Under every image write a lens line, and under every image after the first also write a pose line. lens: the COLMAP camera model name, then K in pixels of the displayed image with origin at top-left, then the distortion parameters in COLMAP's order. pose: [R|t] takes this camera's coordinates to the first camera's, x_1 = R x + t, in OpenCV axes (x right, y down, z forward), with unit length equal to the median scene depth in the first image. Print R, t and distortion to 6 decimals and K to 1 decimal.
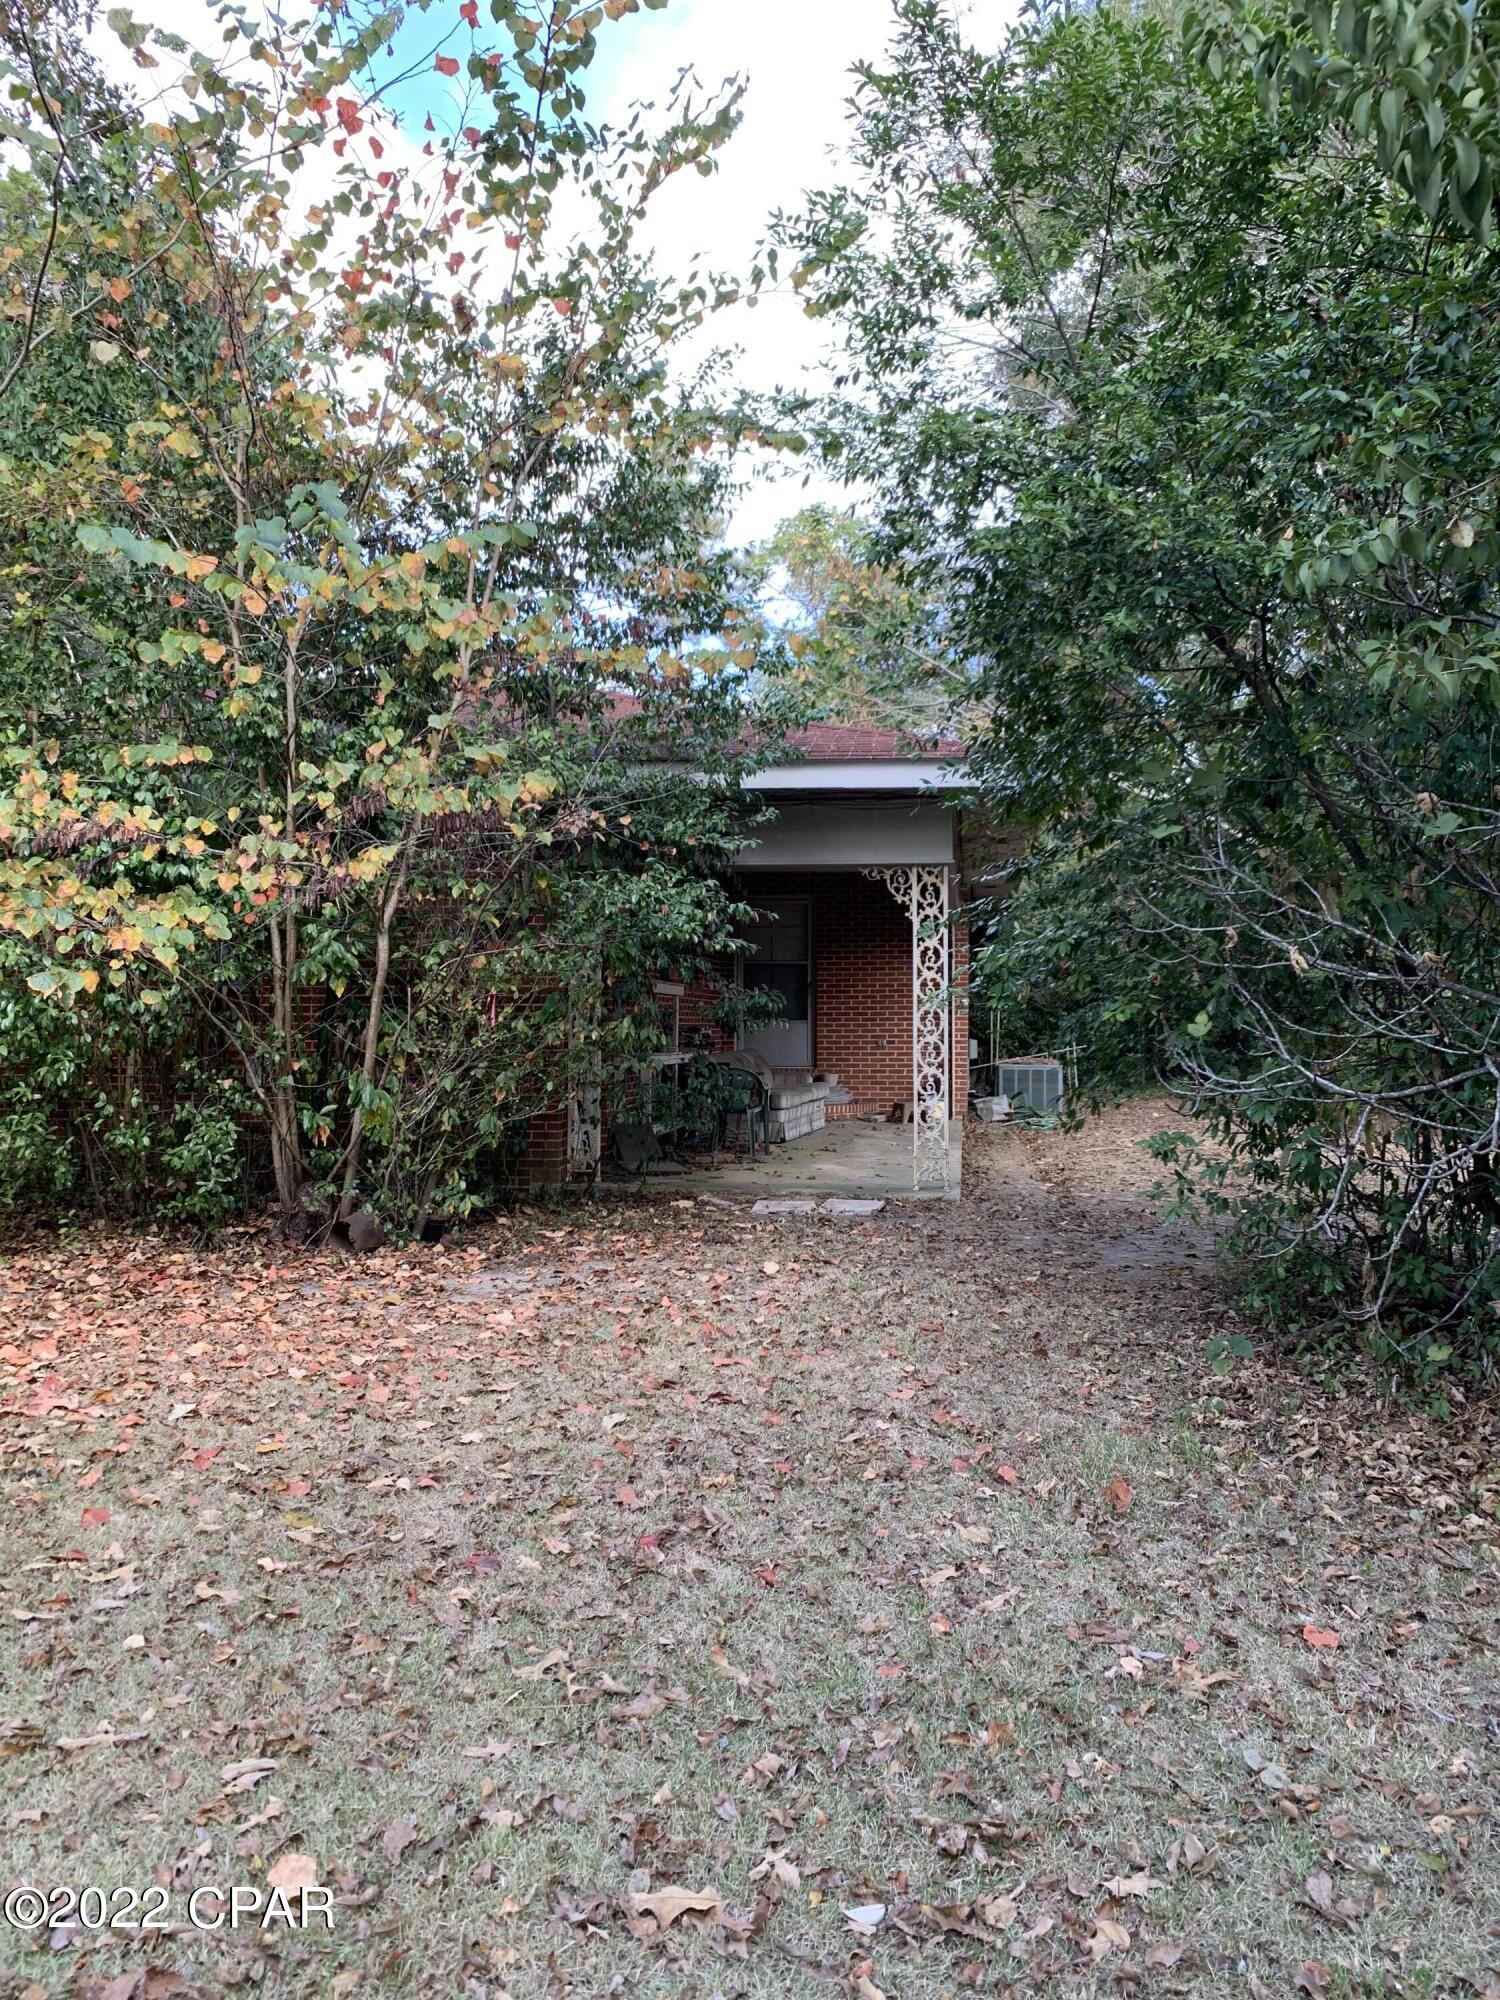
lens RADIAL K [[1560.6, 0, 755.4], [0, 1560.6, 1006.1], [0, 0, 1]] dist [0.063065, -0.009985]
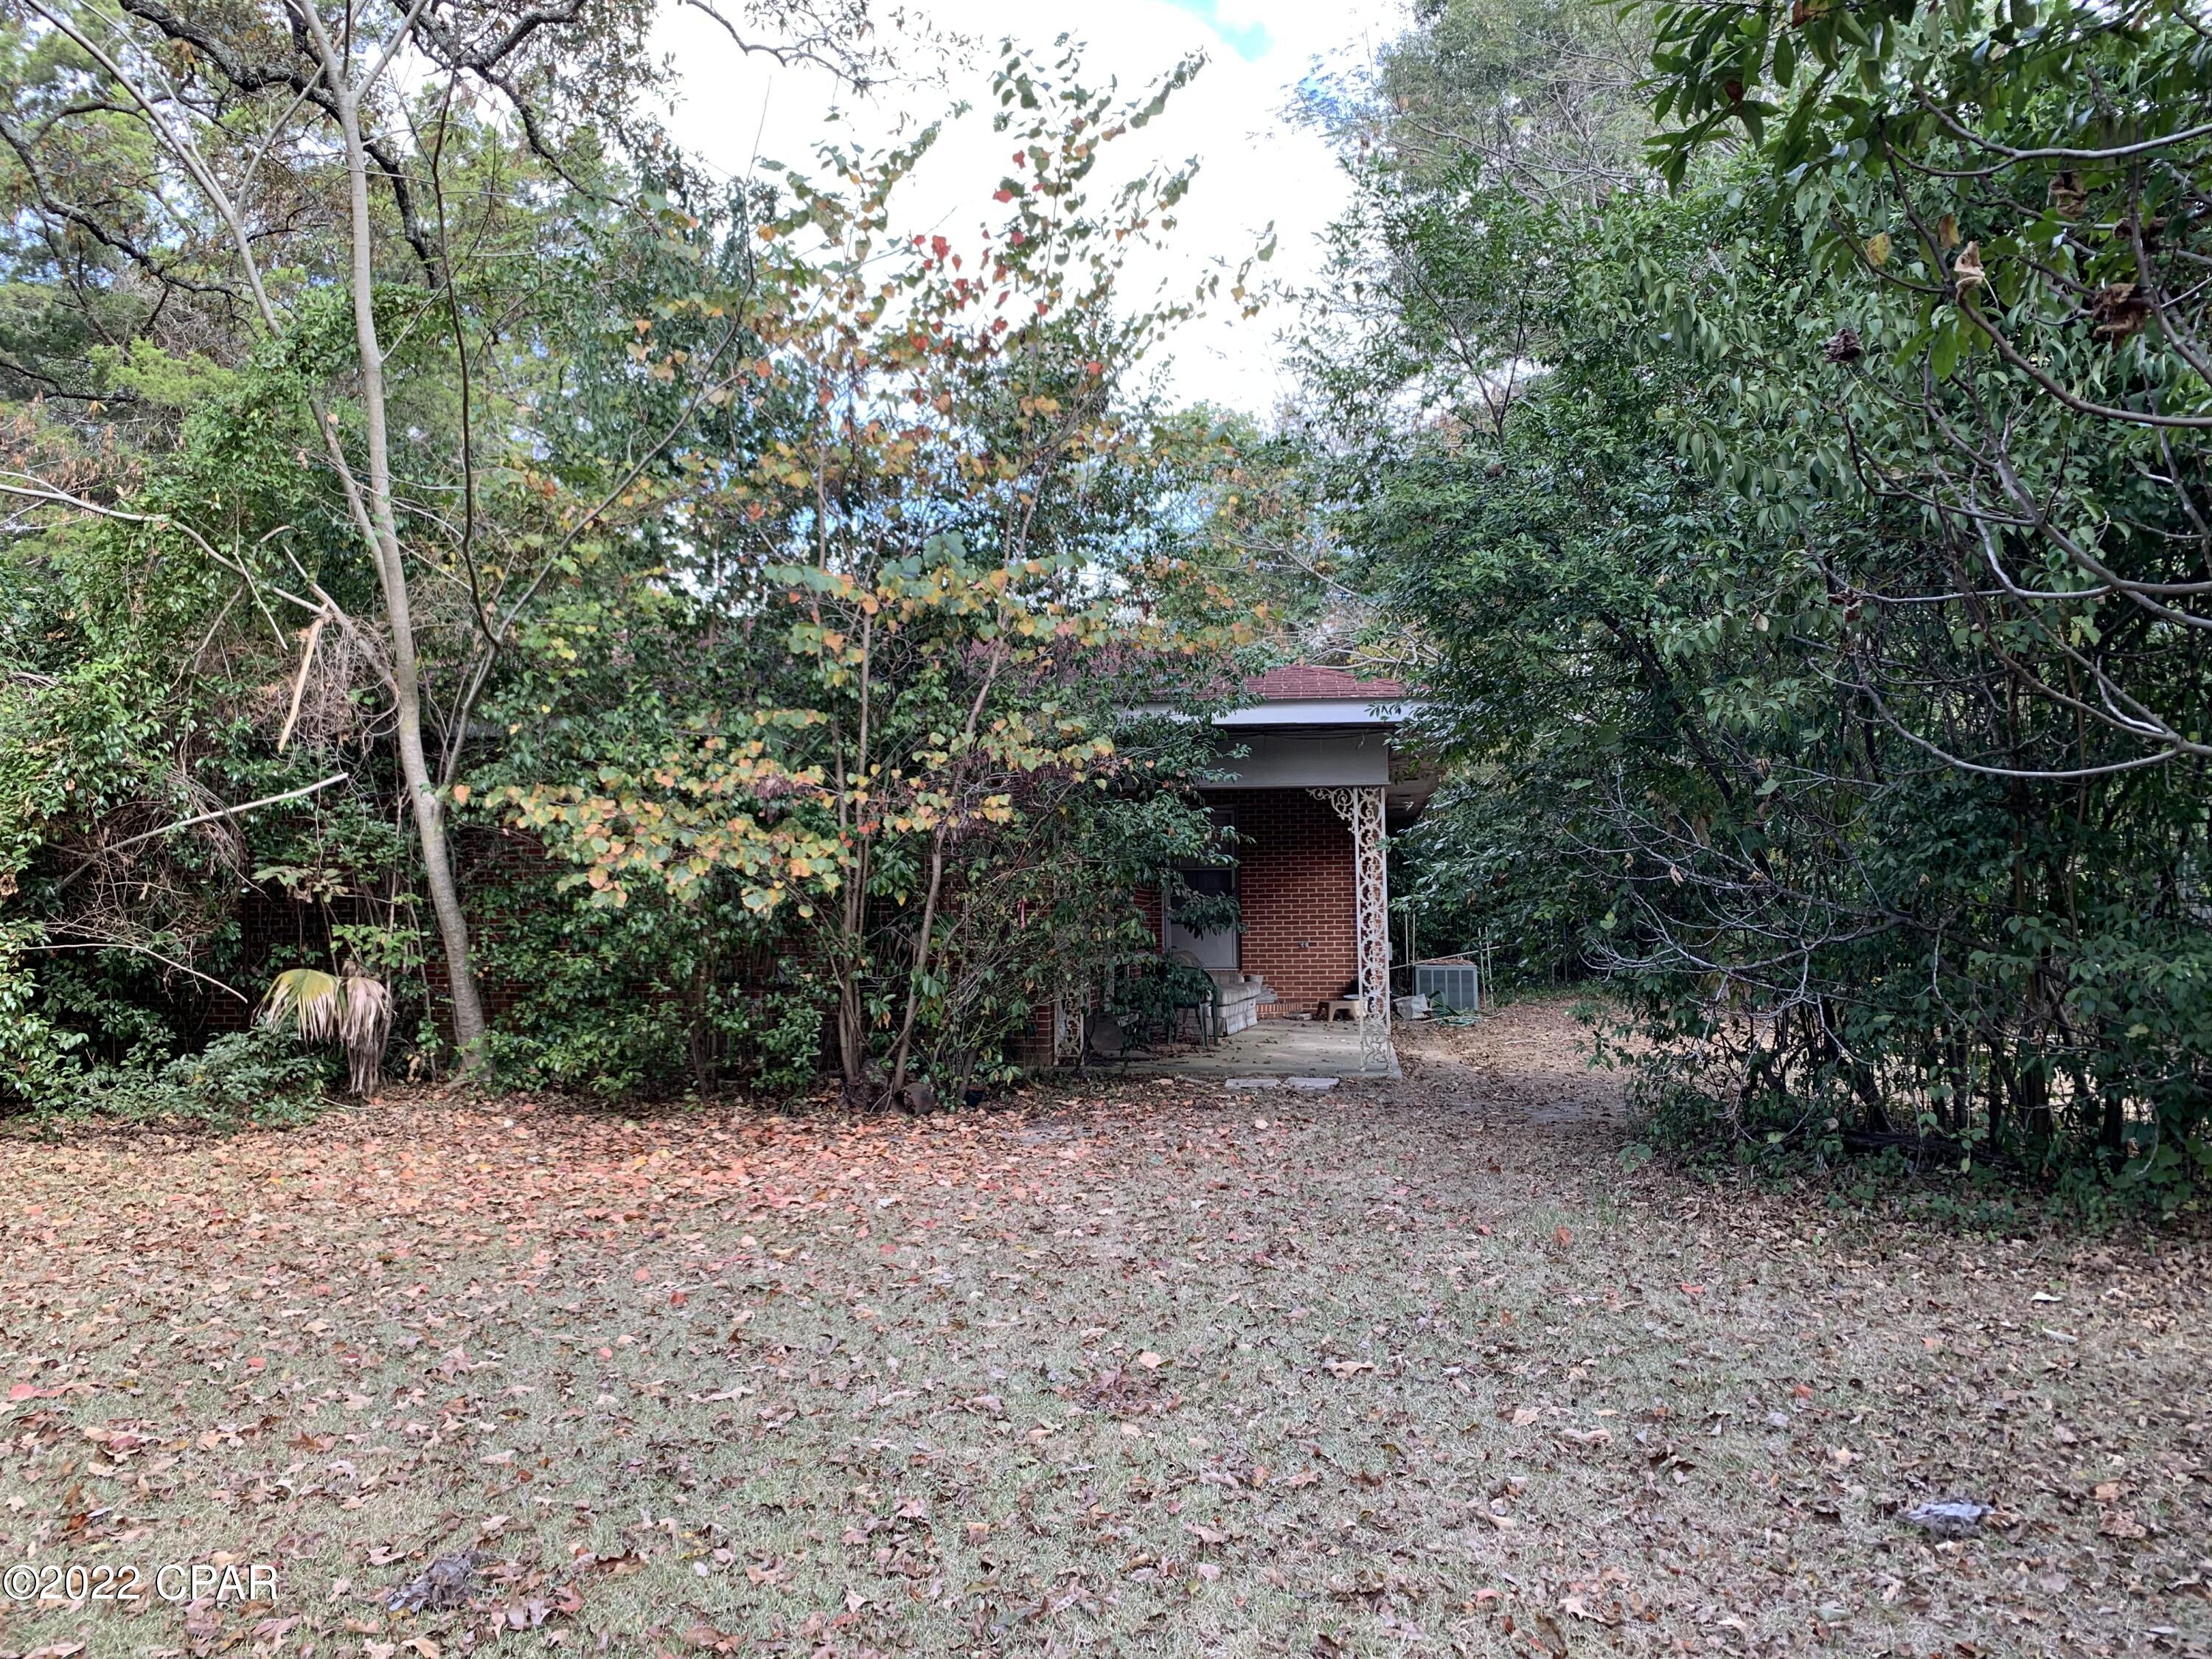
lens RADIAL K [[1726.0, 0, 1101.0], [0, 1726.0, 829.0], [0, 0, 1]] dist [0.063065, -0.009985]
pose [[0.999950, -0.008467, -0.005389, -0.100790], [0.008197, 0.998795, -0.048394, 0.001150], [0.005793, 0.048347, 0.998814, -0.345078]]
